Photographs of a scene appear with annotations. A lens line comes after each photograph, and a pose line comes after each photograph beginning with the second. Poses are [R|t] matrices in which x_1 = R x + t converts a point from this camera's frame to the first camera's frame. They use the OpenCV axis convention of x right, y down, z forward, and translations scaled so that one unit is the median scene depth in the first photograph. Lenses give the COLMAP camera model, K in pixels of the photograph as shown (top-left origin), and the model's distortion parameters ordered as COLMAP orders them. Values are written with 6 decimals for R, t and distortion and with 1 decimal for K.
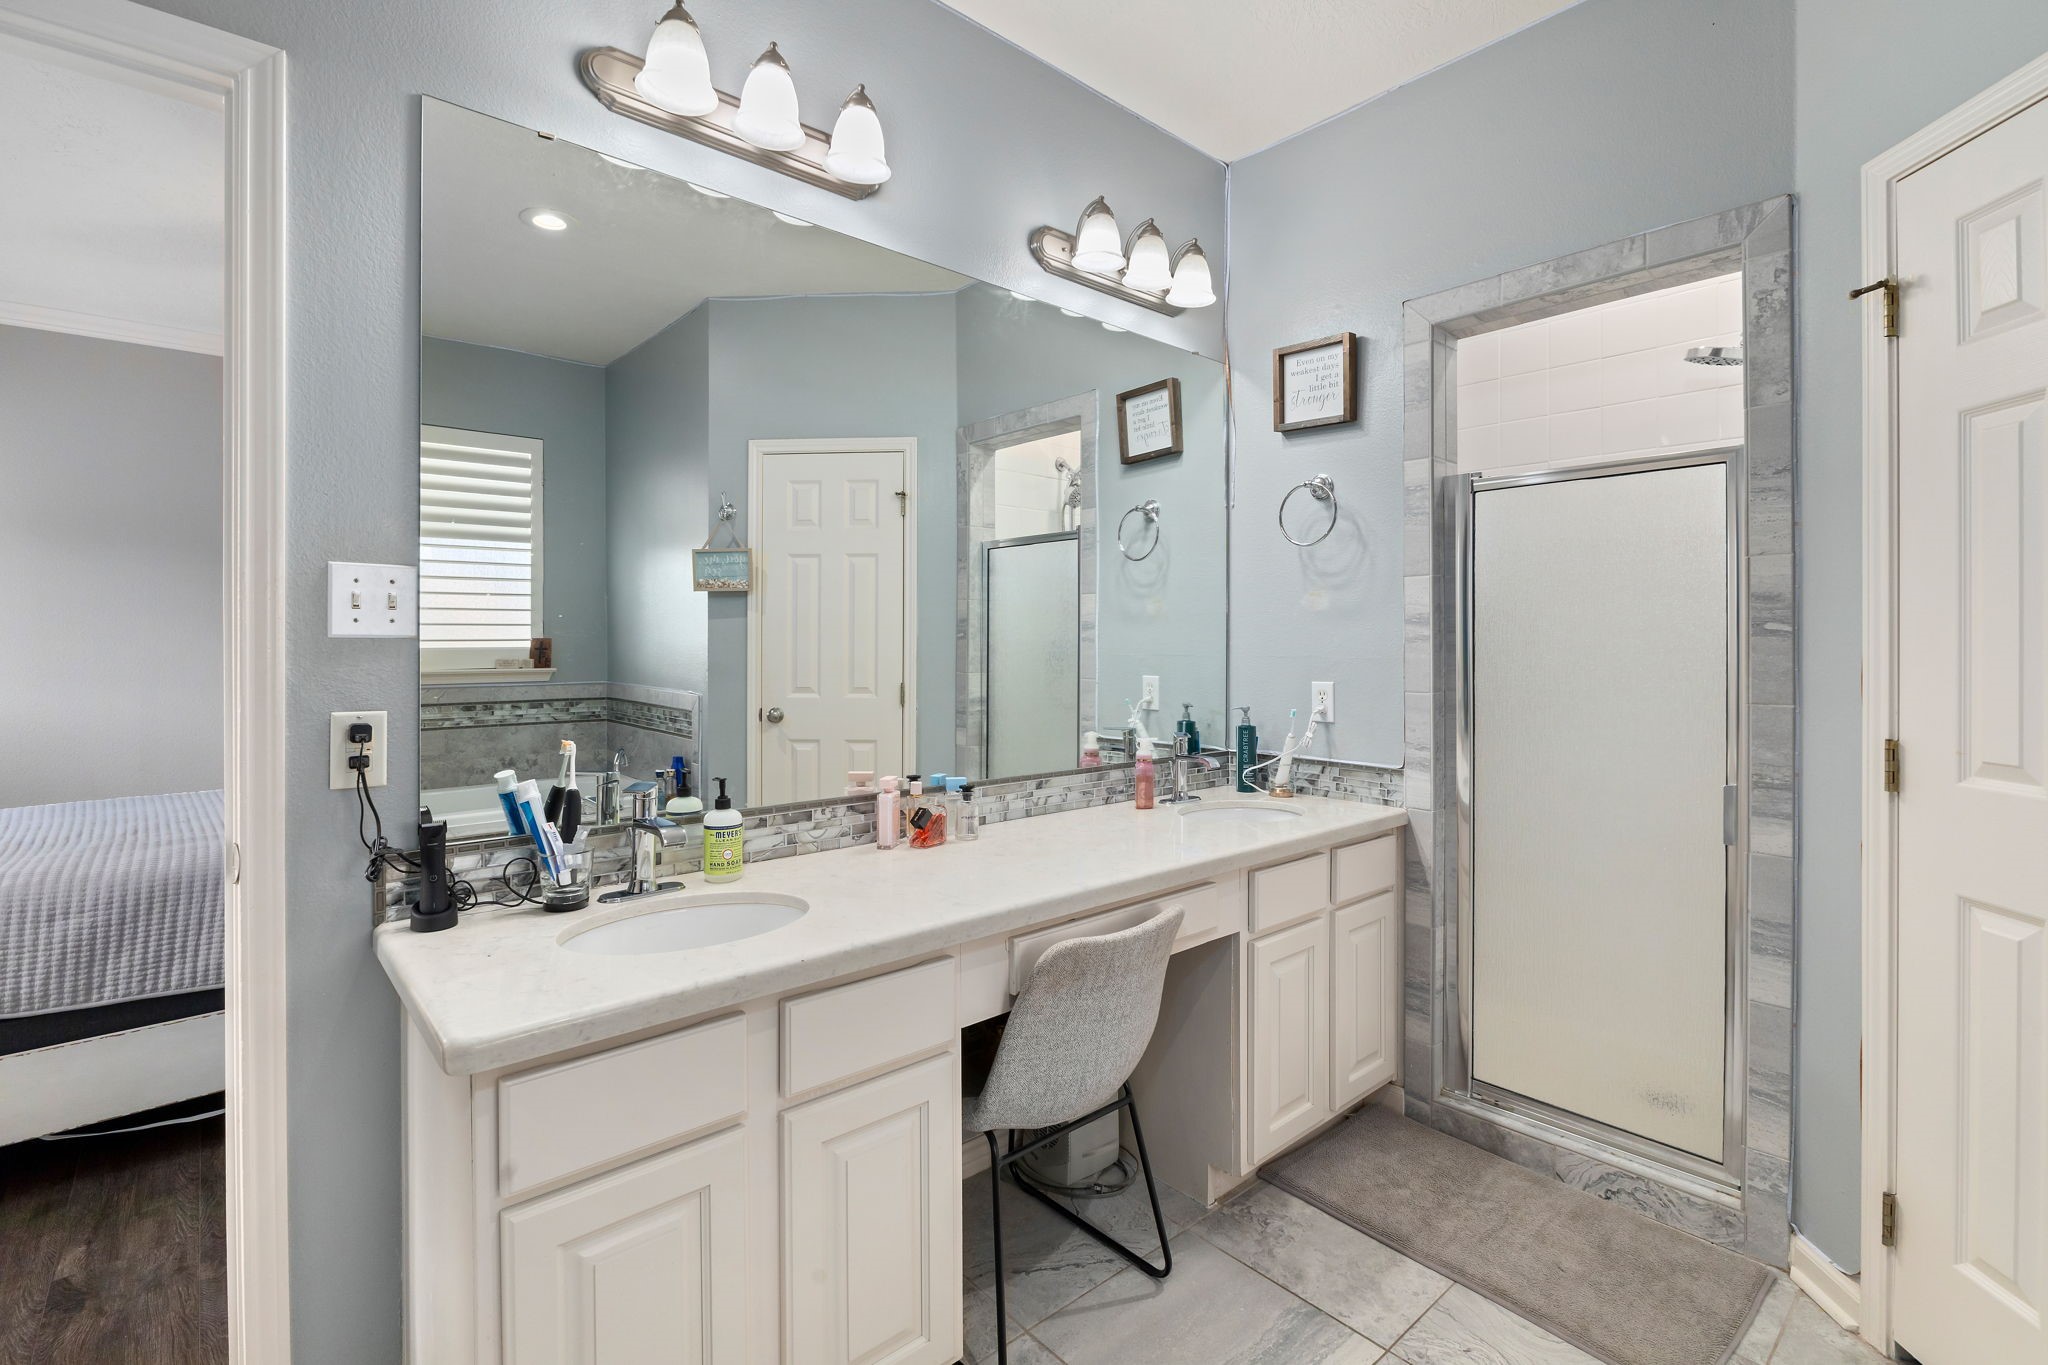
lens RADIAL K [[922.9, 0, 1025.2], [0, 922.9, 646.3], [0, 0, 1]] dist [-0.002110, -0.001616]
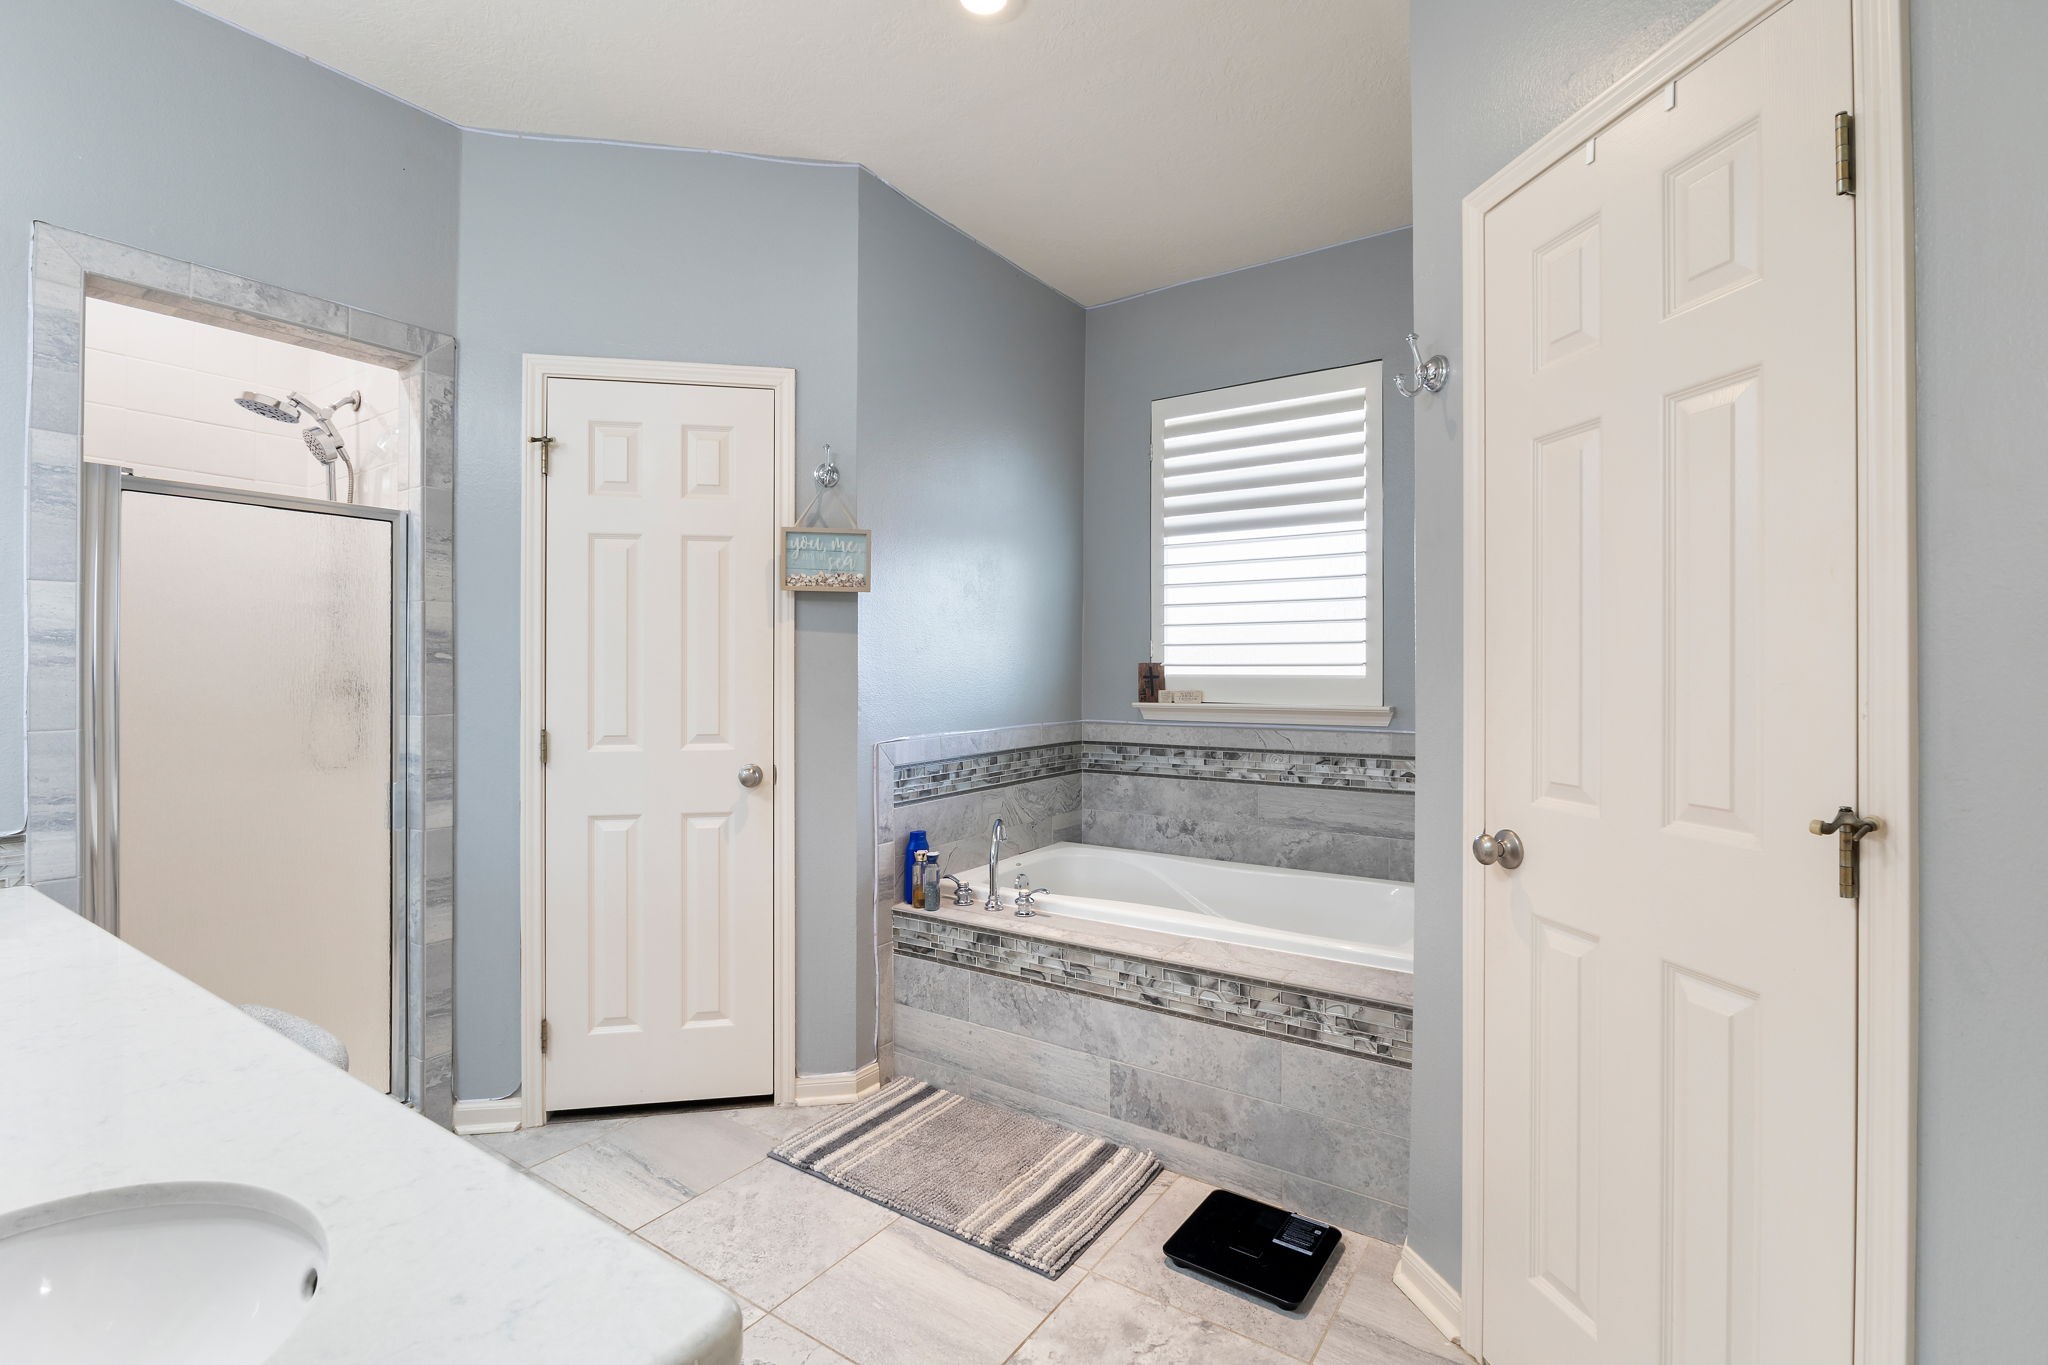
lens RADIAL K [[922.9, 0, 1026.8], [0, 922.9, 671.7], [0, 0, 1]] dist [-0.002110, -0.001616]
pose [[-0.247139, 0.000293, 0.968980, -0.684326], [0.004189, 0.999991, 0.000766, 0.004041], [-0.968971, 0.004249, -0.247138, 0.510027]]
